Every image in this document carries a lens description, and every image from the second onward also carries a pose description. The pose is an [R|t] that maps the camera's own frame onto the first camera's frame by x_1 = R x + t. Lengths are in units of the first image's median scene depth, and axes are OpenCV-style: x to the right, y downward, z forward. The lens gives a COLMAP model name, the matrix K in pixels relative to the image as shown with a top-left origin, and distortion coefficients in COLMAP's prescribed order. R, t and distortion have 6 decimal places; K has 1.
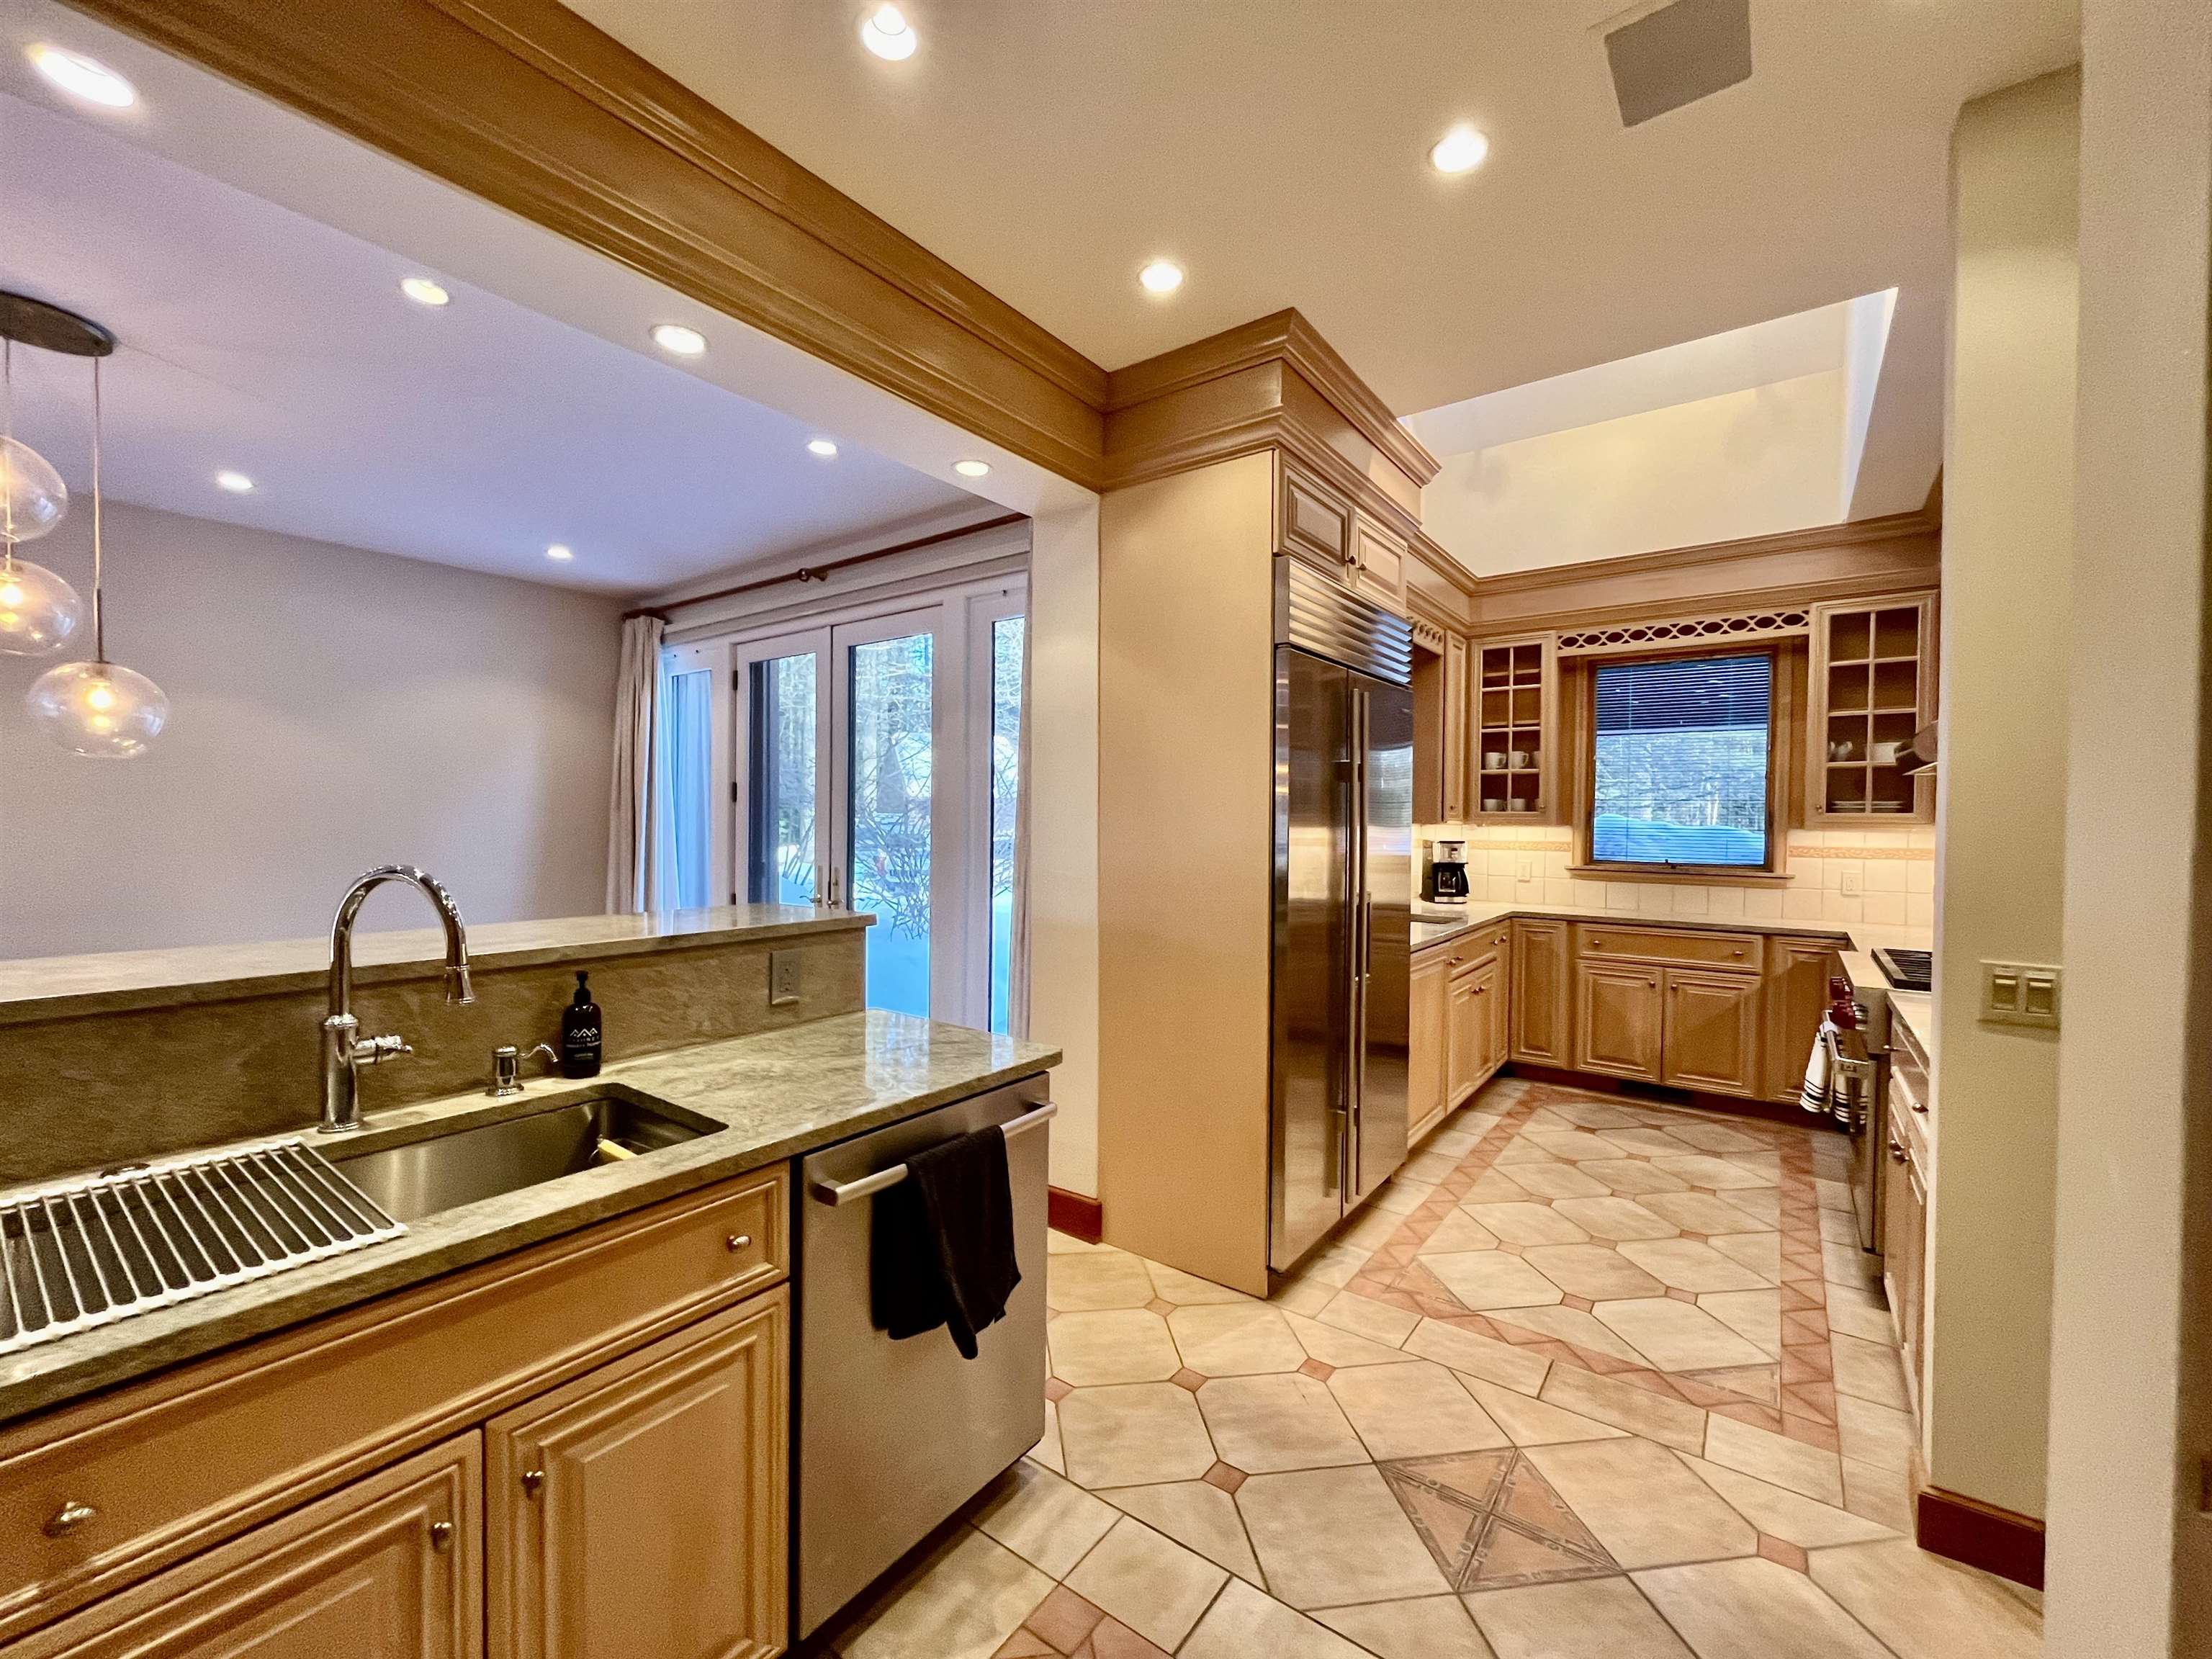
lens RADIAL K [[902.4, 0, 1094.5], [0, 902.4, 832.9], [0, 0, 1]] dist [0.002113, -0.000352]
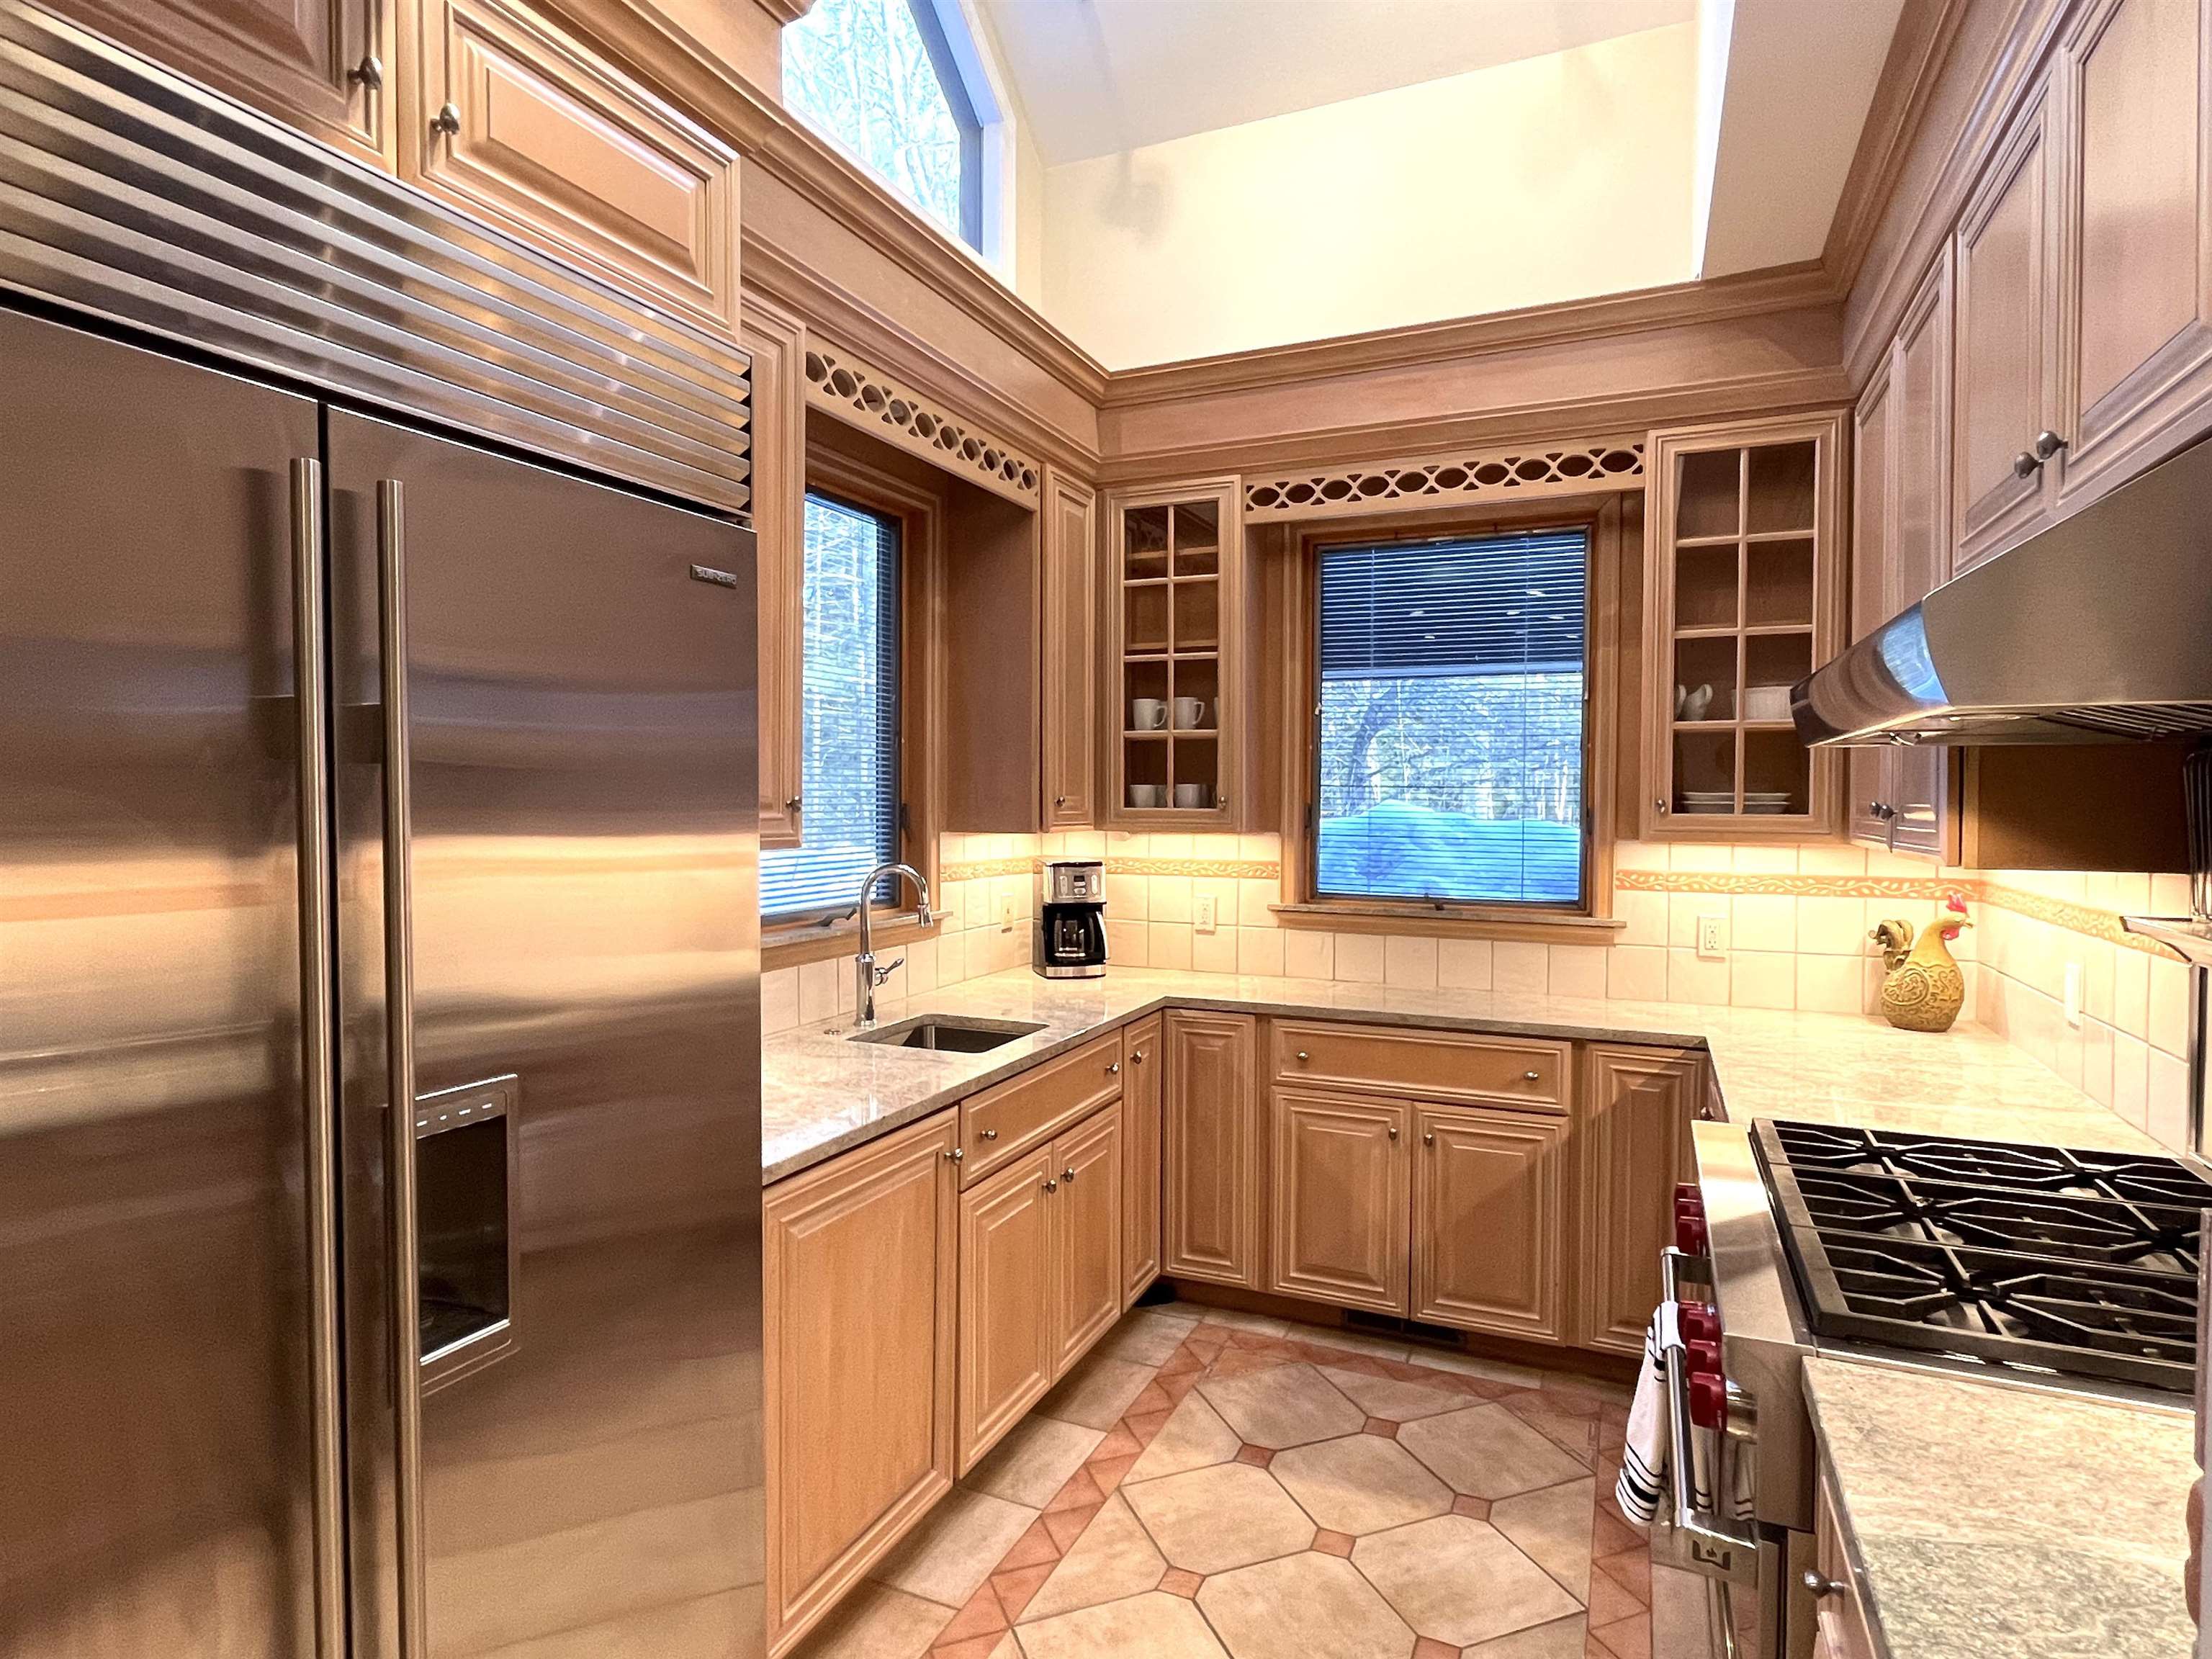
lens RADIAL K [[1168.5, 0, 1106.0], [0, 1168.5, 814.4], [0, 0, 1]] dist [-0.002943, 0.001002]
pose [[0.975943, -0.008251, 0.217870, 0.297322], [0.007248, 0.999959, 0.005406, -0.026417], [-0.217905, -0.003697, 0.975963, 0.356146]]
